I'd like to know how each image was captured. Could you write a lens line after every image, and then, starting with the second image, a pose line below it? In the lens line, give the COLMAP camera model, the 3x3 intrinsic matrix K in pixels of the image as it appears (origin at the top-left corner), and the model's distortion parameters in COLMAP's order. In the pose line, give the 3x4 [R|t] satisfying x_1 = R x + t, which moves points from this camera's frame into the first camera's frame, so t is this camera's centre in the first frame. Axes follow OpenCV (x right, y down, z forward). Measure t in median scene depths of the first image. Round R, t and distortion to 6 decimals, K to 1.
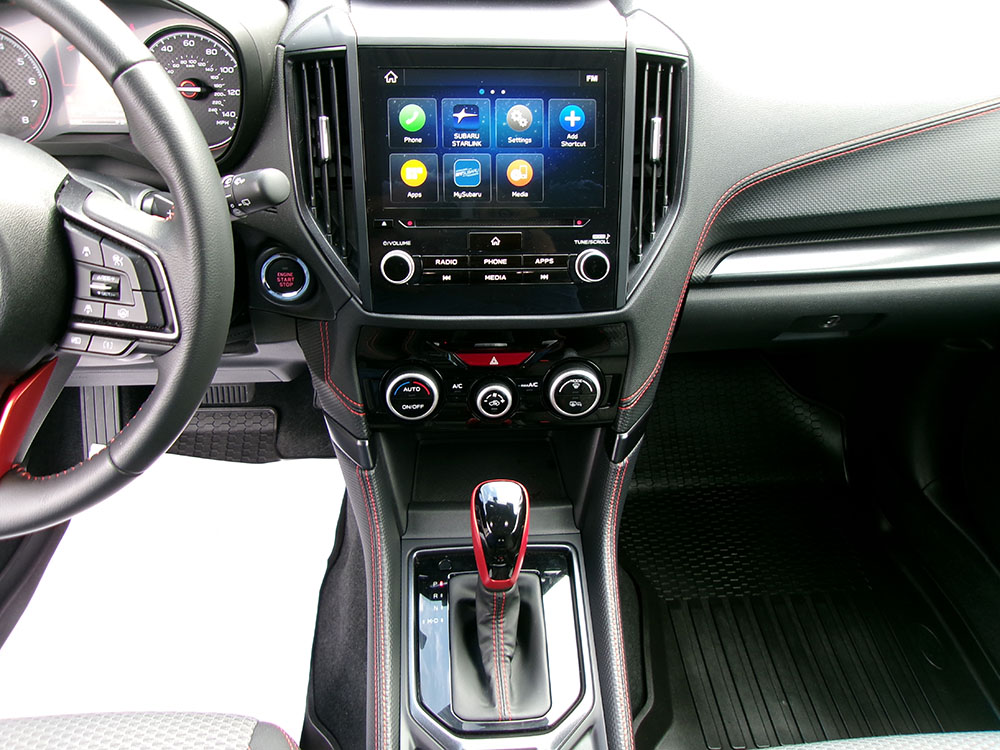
lens RADIAL K [[773.9, 0, 499.0], [0, 773.9, 372.3], [0, 0, 1]] dist [-0.018087, 0.041174]
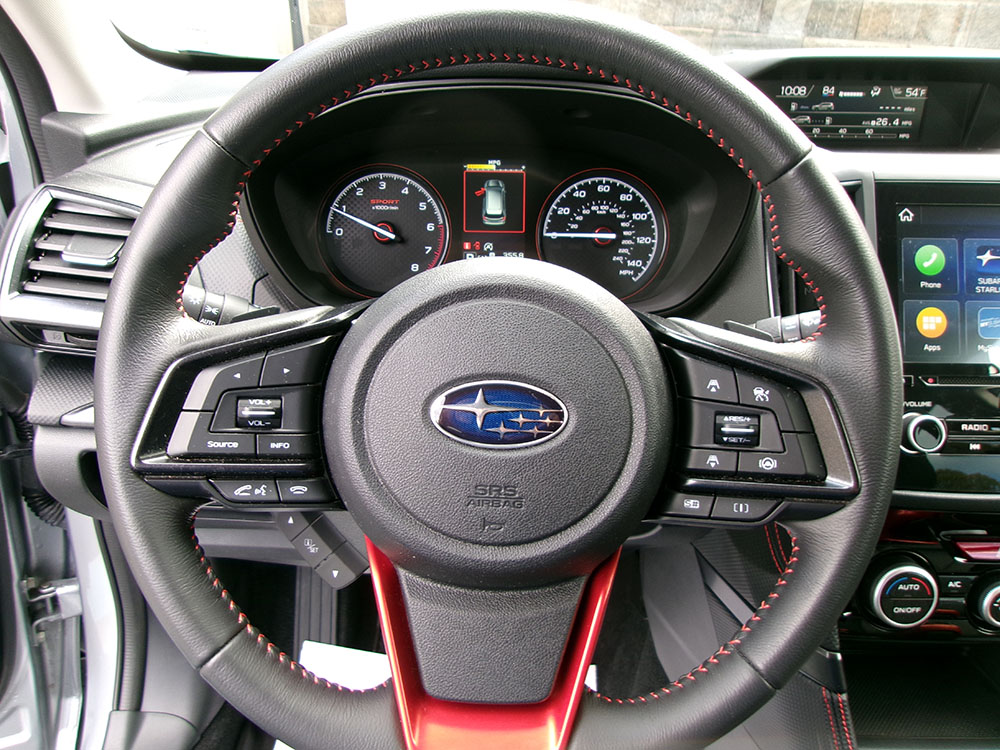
lens RADIAL K [[773.9, 0, 496.9], [0, 773.9, 375.1], [0, 0, 1]] dist [-0.018087, 0.041174]
pose [[0.999419, 0.013165, -0.031432, -0.506666], [-0.020200, 0.971710, -0.235312, 0.005562], [0.027445, 0.235810, 0.971412, 0.165476]]
